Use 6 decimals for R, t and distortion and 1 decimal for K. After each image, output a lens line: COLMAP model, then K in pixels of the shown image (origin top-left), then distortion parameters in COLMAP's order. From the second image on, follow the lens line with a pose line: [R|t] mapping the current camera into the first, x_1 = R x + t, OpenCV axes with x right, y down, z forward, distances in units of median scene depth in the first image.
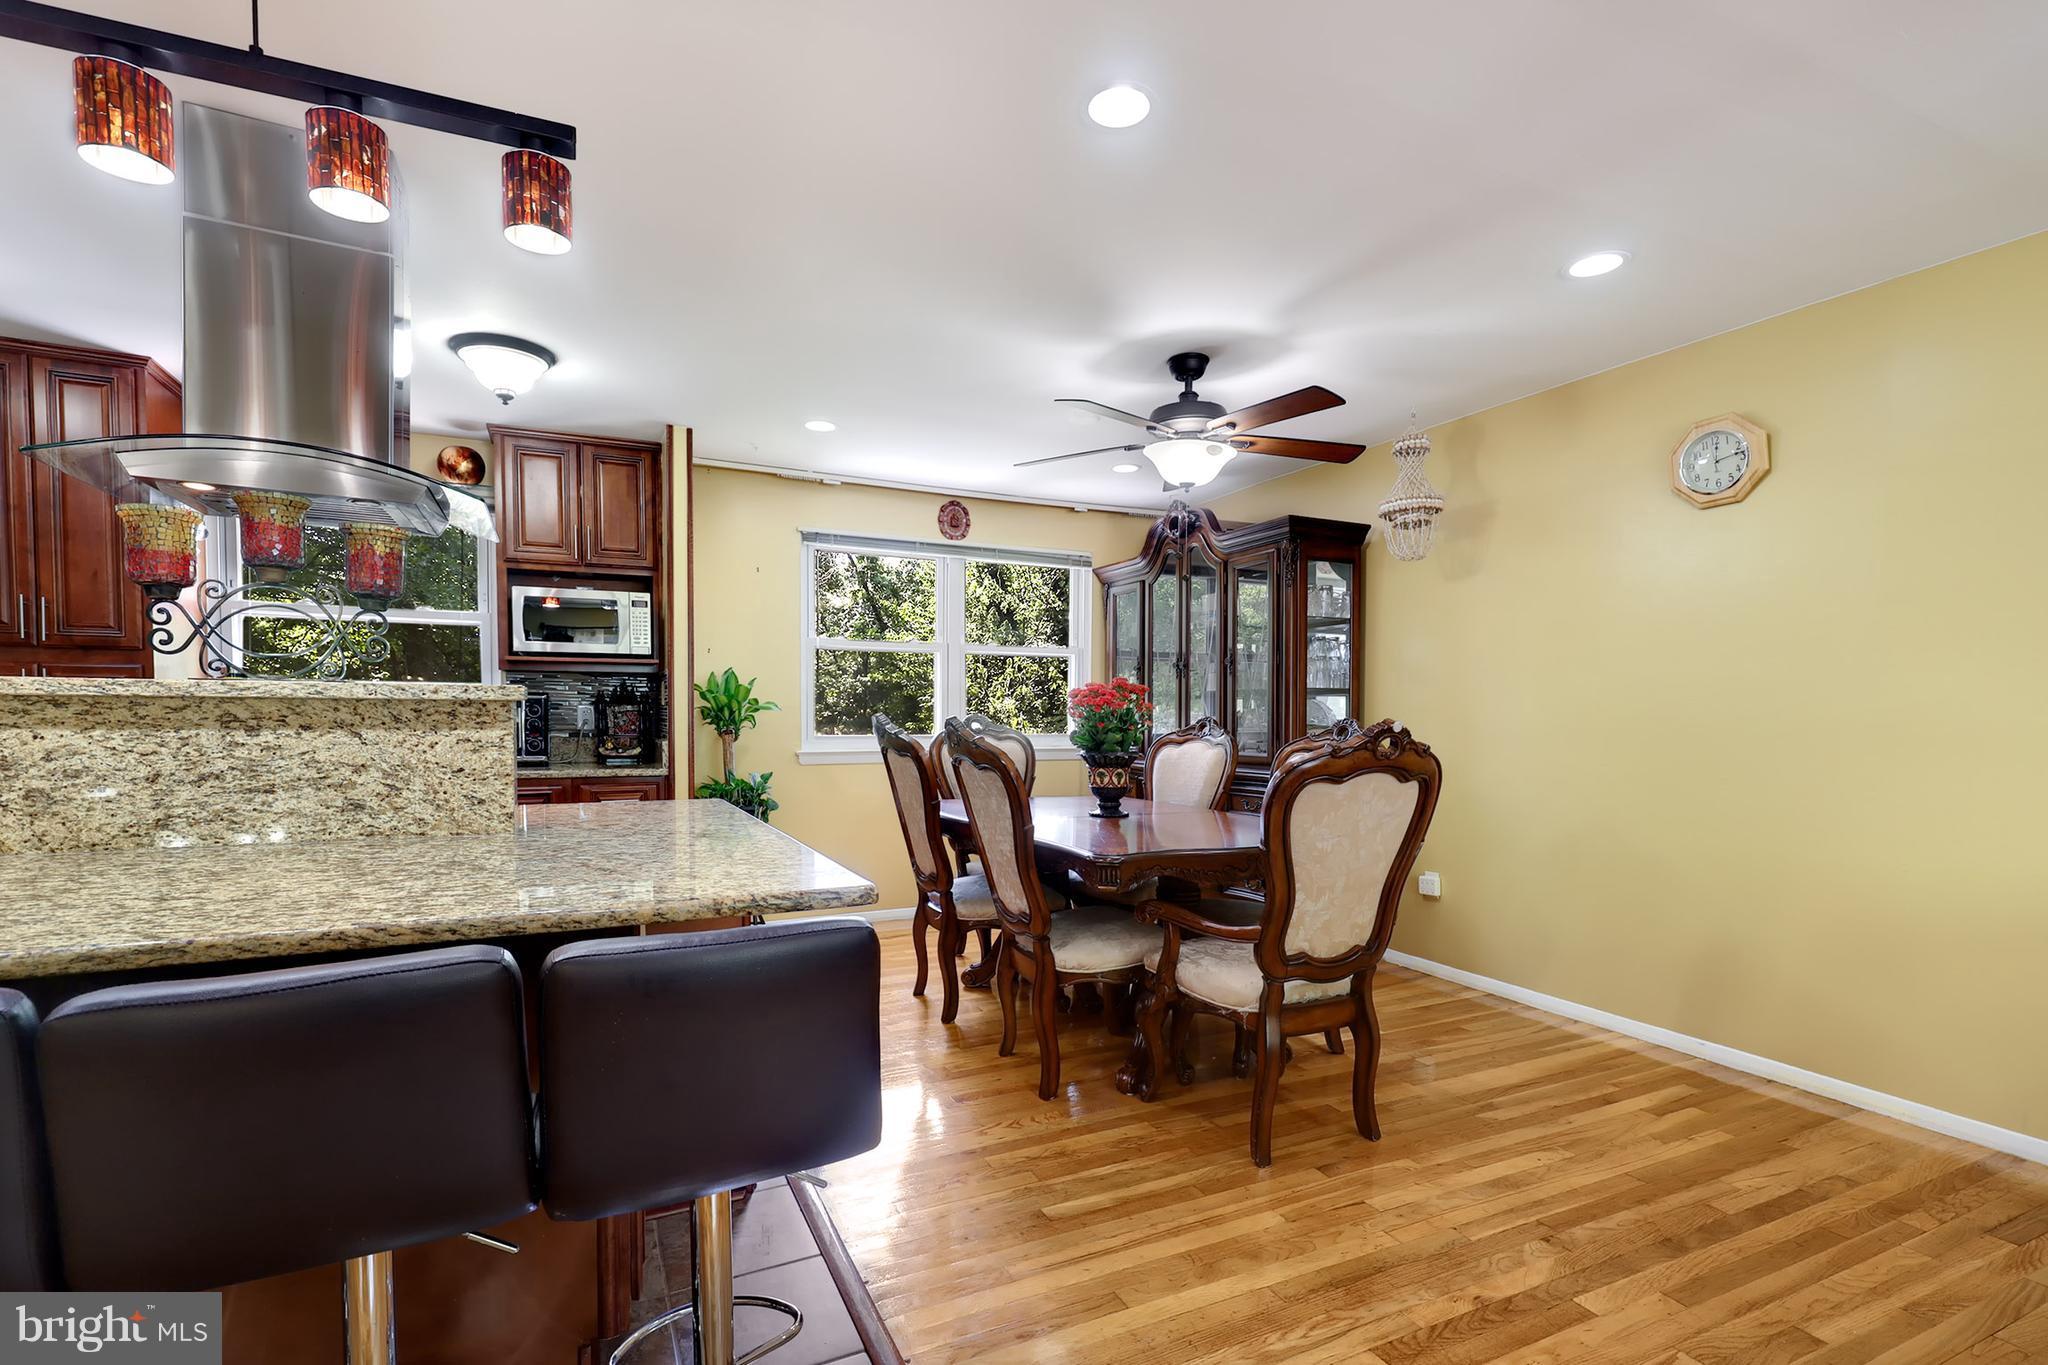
lens RADIAL K [[936.1, 0, 1010.8], [0, 936.1, 751.9], [0, 0, 1]] dist [0.005461, -0.000475]
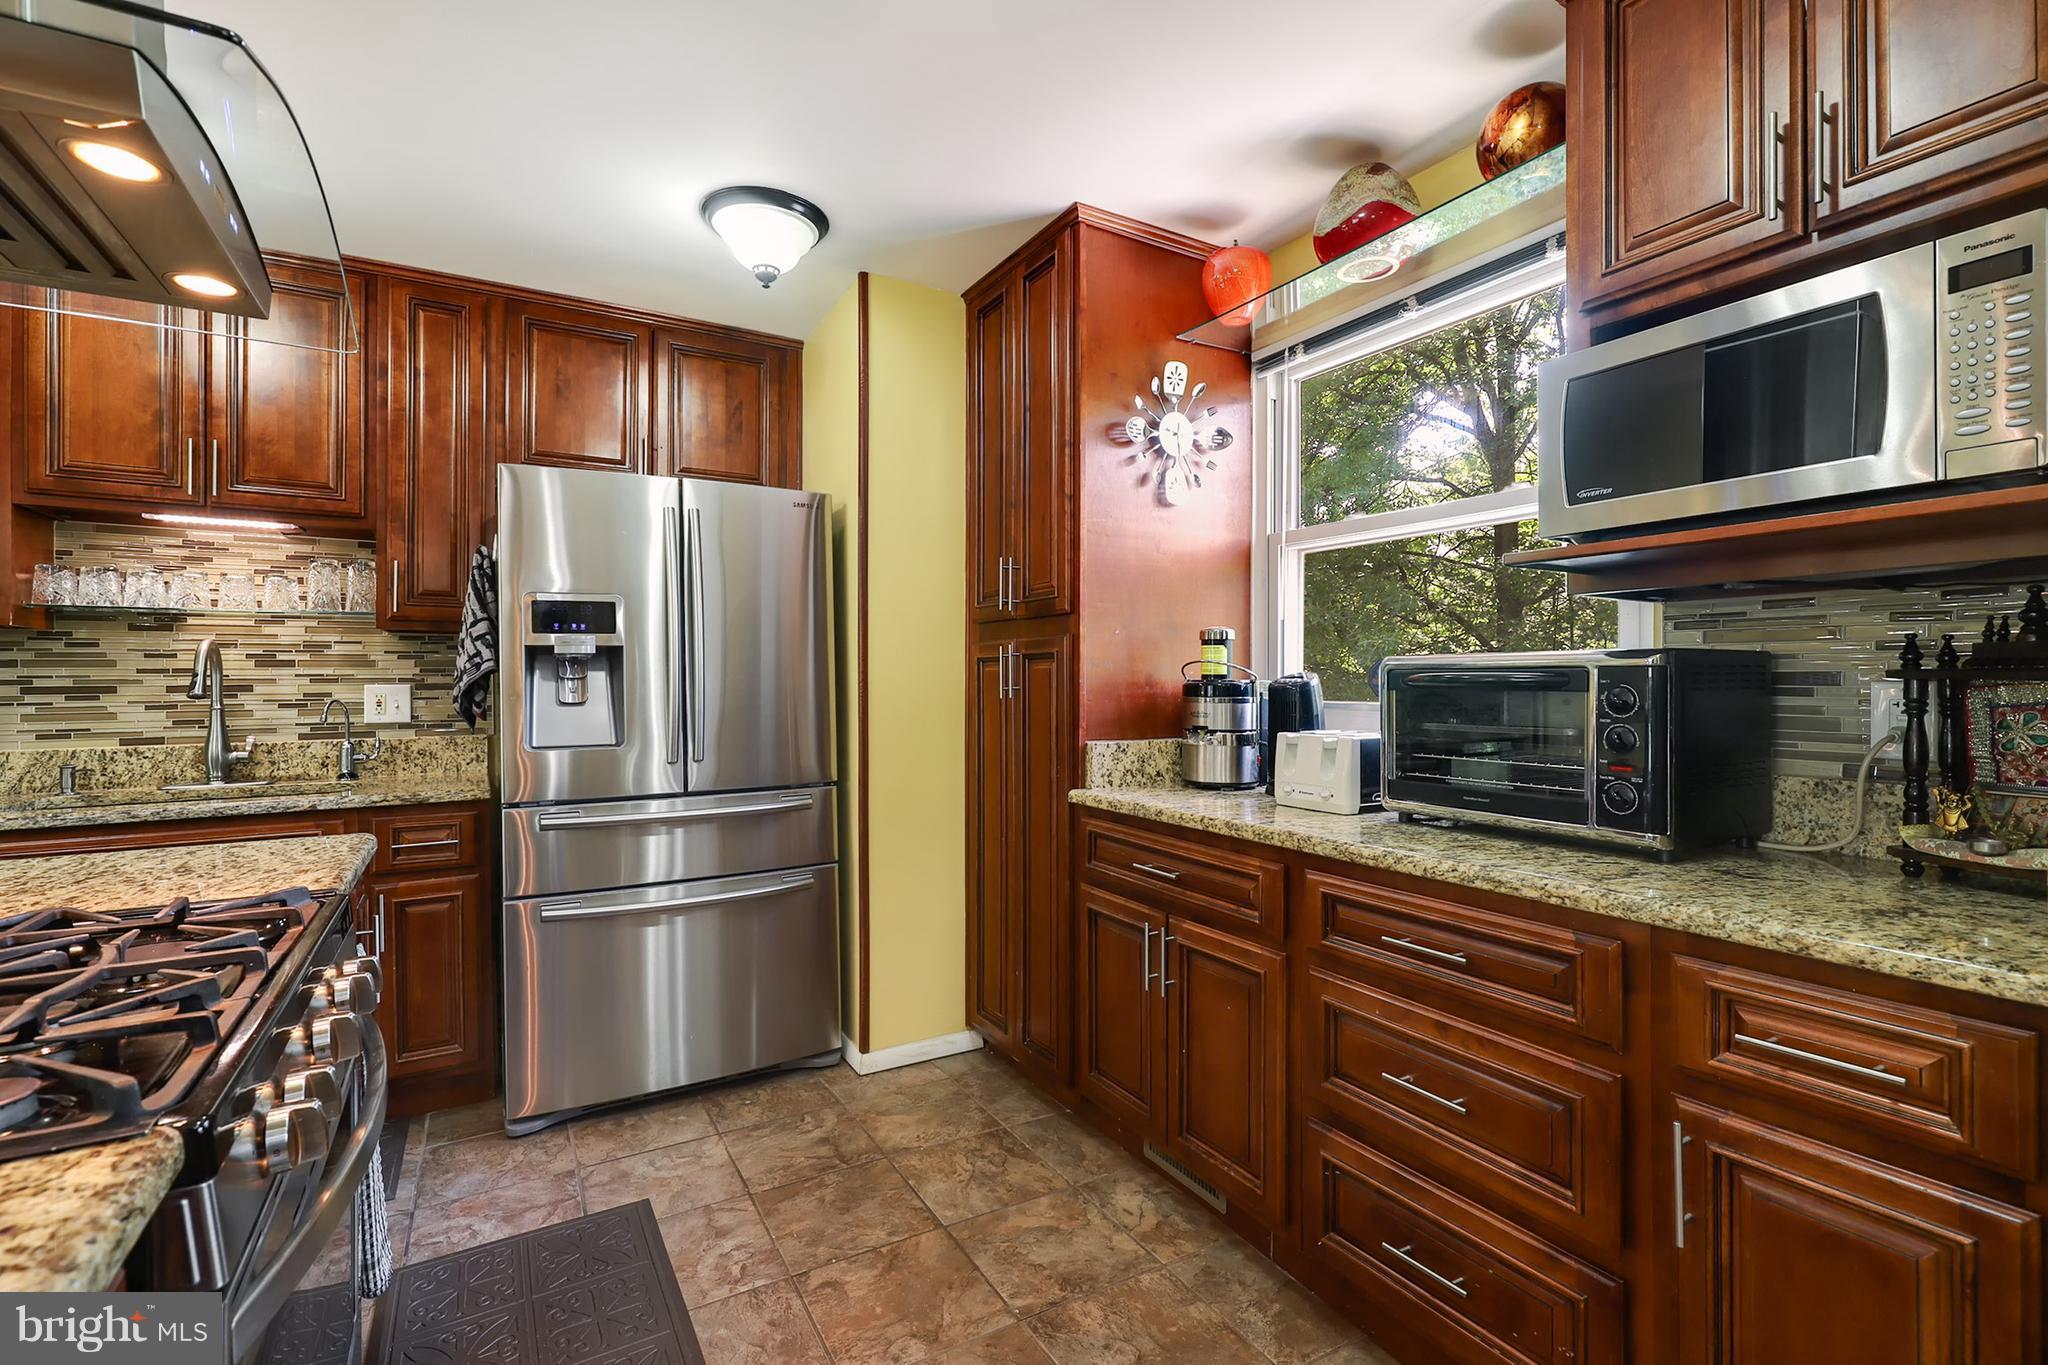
lens RADIAL K [[927.8, 0, 1024.0], [0, 927.8, 682.5], [0, 0, 1]] dist [0.002499, 0.000834]
pose [[0.083289, -0.007592, -0.996497, -0.232505], [-0.039904, 0.999144, -0.010947, -0.050283], [0.995726, 0.040676, 0.082914, 0.985603]]
